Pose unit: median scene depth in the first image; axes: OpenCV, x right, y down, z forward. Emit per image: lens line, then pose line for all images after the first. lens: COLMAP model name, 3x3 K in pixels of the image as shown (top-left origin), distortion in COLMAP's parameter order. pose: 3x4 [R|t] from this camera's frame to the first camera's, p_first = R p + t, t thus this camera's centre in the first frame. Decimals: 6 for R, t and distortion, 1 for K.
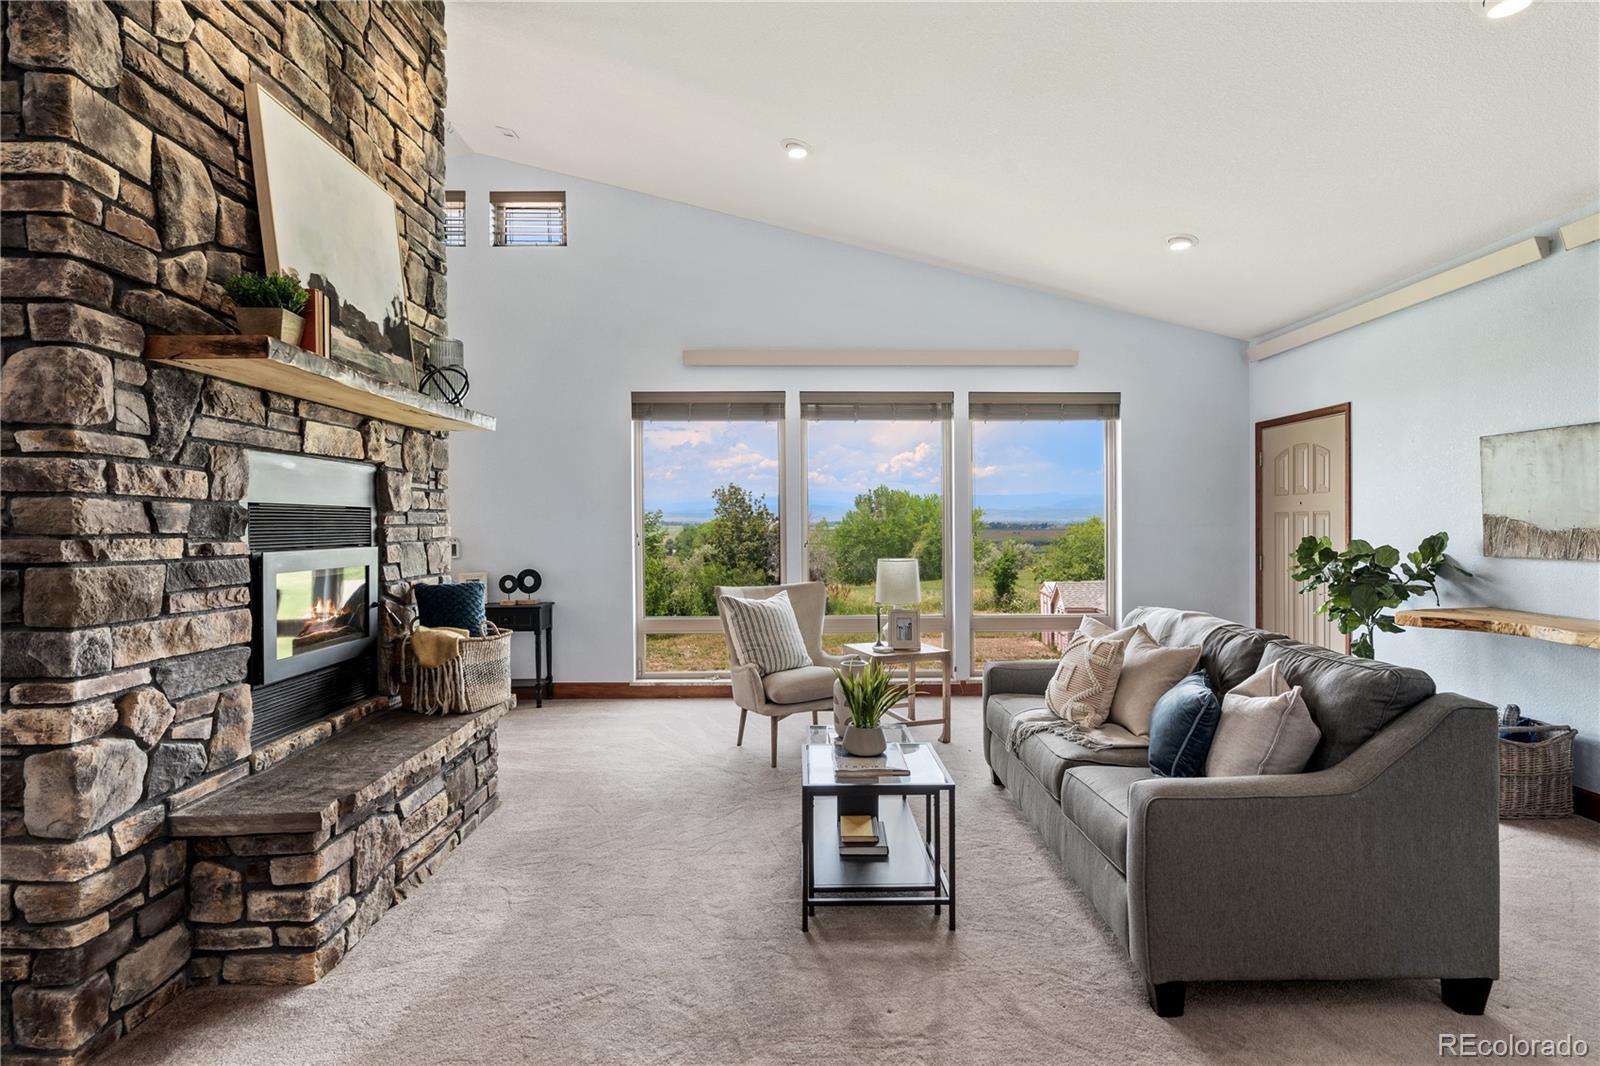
lens RADIAL K [[807.3, 0, 803.7], [0, 807.3, 529.3], [0, 0, 1]] dist [0.006107, -0.000024]
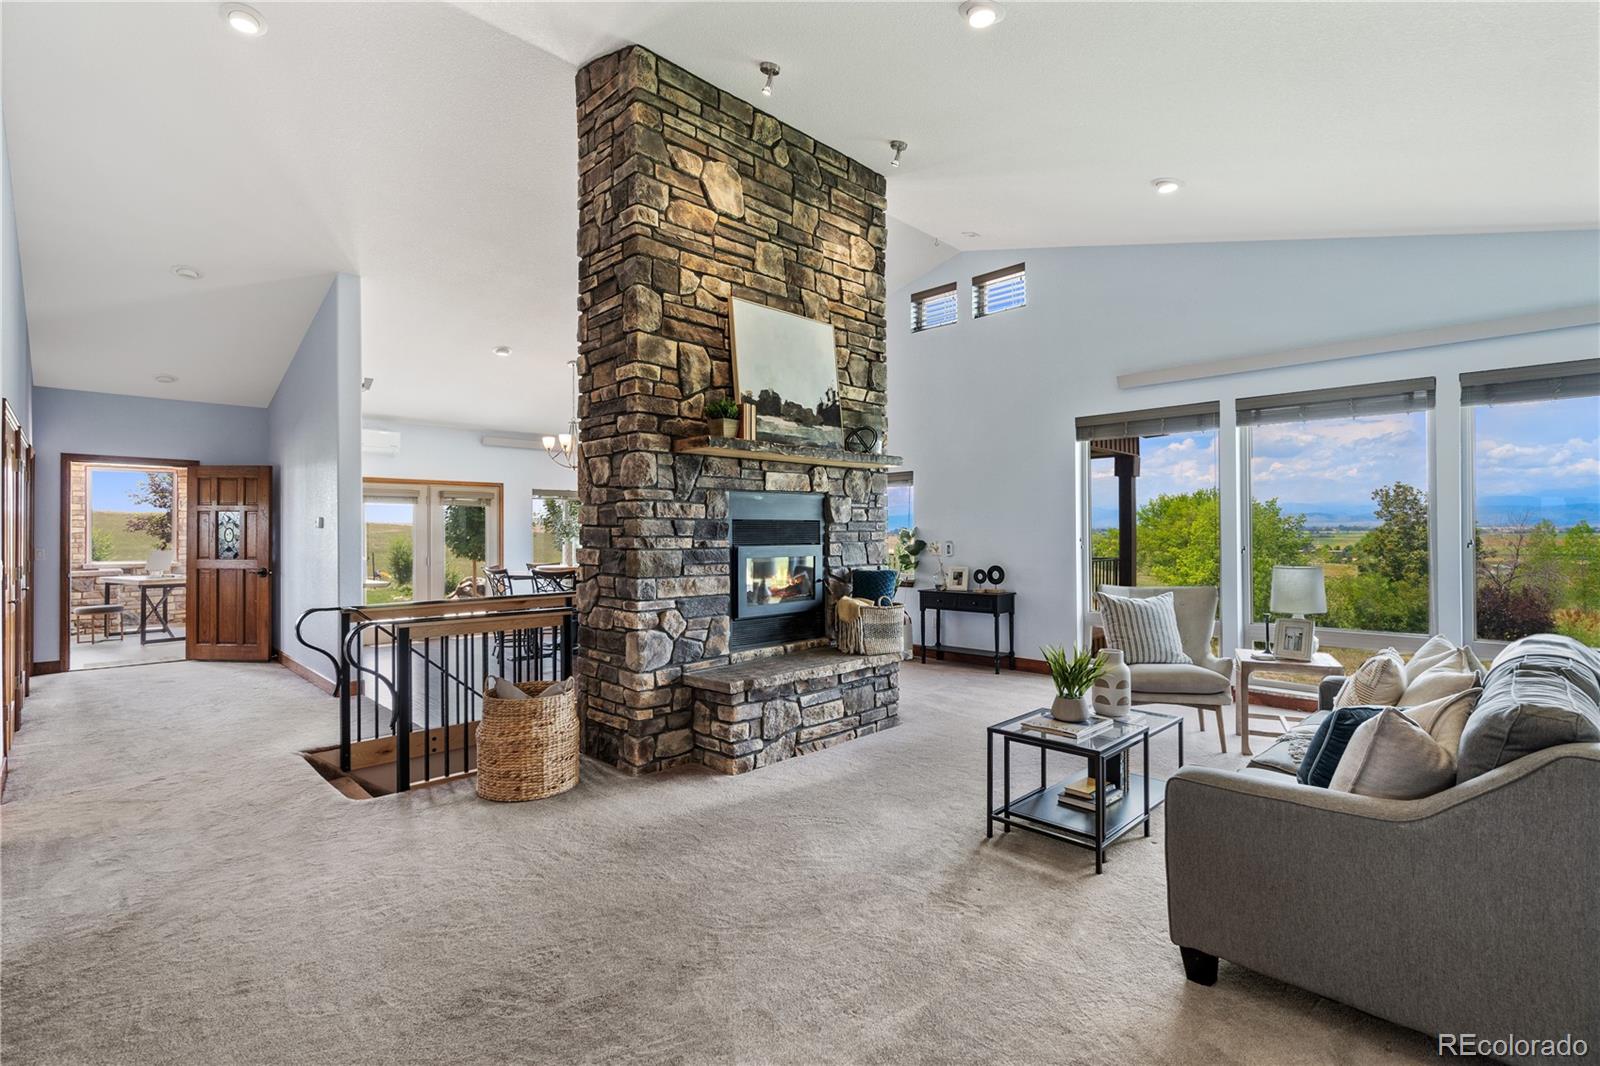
lens RADIAL K [[732.8, 0, 800.6], [0, 732.8, 530.0], [0, 0, 1]] dist [-0.013583, 0.003923]
pose [[0.691830, -0.001034, -0.722060, 0.663950], [-0.003117, 0.999985, -0.004418, -0.001569], [0.722054, 0.005308, 0.691817, -0.056017]]
